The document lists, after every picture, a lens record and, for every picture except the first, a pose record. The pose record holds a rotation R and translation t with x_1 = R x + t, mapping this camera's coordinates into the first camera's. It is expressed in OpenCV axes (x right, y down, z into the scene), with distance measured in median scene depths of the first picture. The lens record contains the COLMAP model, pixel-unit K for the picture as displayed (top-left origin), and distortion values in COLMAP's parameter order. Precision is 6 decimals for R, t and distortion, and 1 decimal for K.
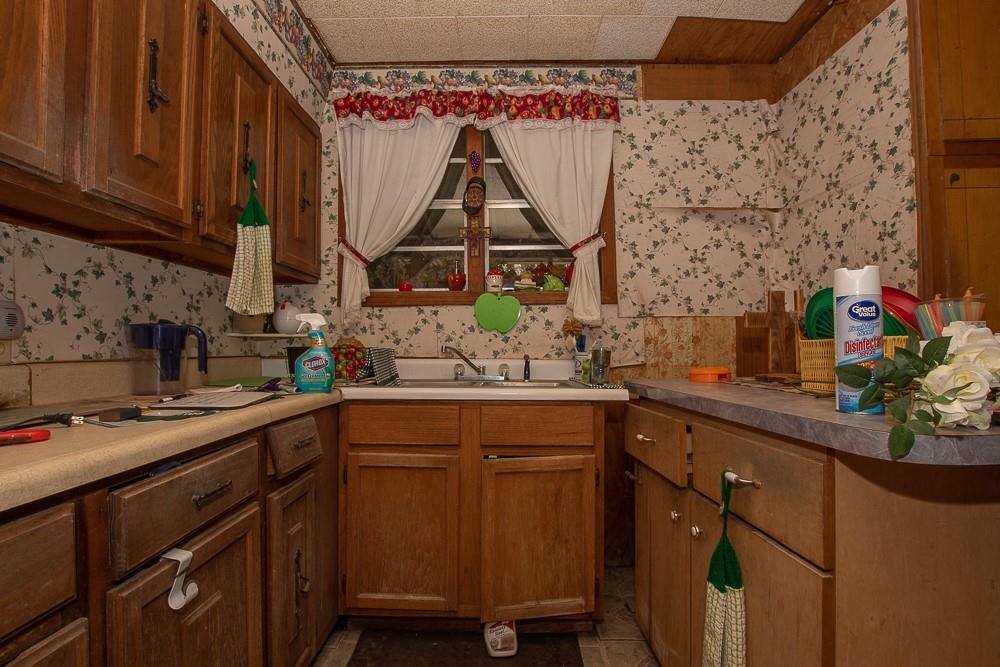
lens RADIAL K [[487.4, 0, 500.9], [0, 487.4, 330.8], [0, 0, 1]] dist [0.002462, 0.001018]
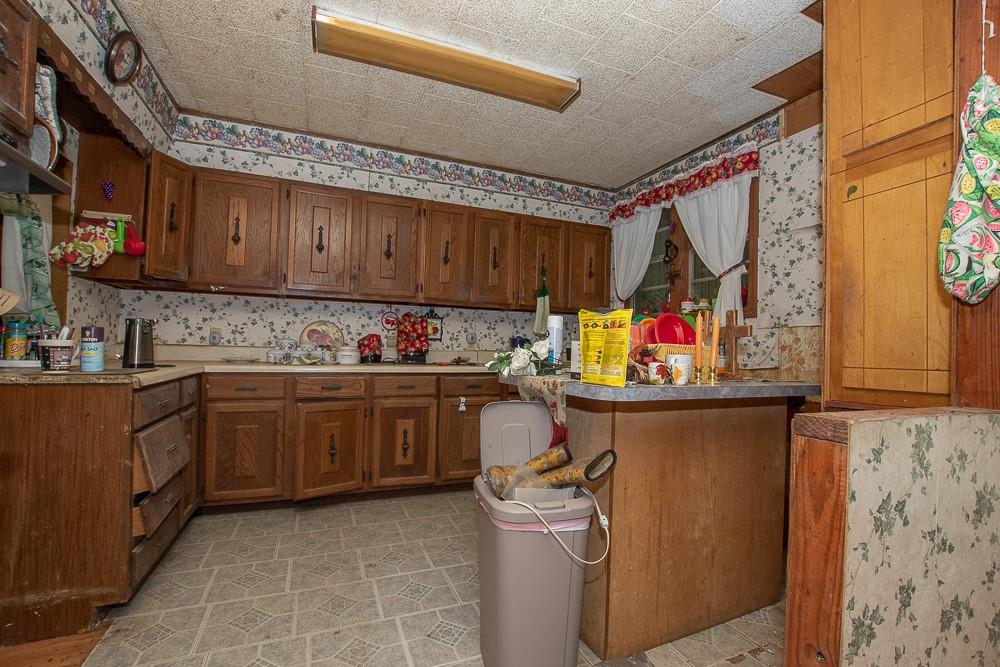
lens RADIAL K [[444.6, 0, 498.5], [0, 444.6, 338.6], [0, 0, 1]] dist [-0.010672, 0.001055]
pose [[0.372839, -0.002230, -0.927893, 1.030772], [0.004899, 0.999988, -0.000435, -0.004565], [0.927883, -0.004383, 0.372846, -0.017453]]
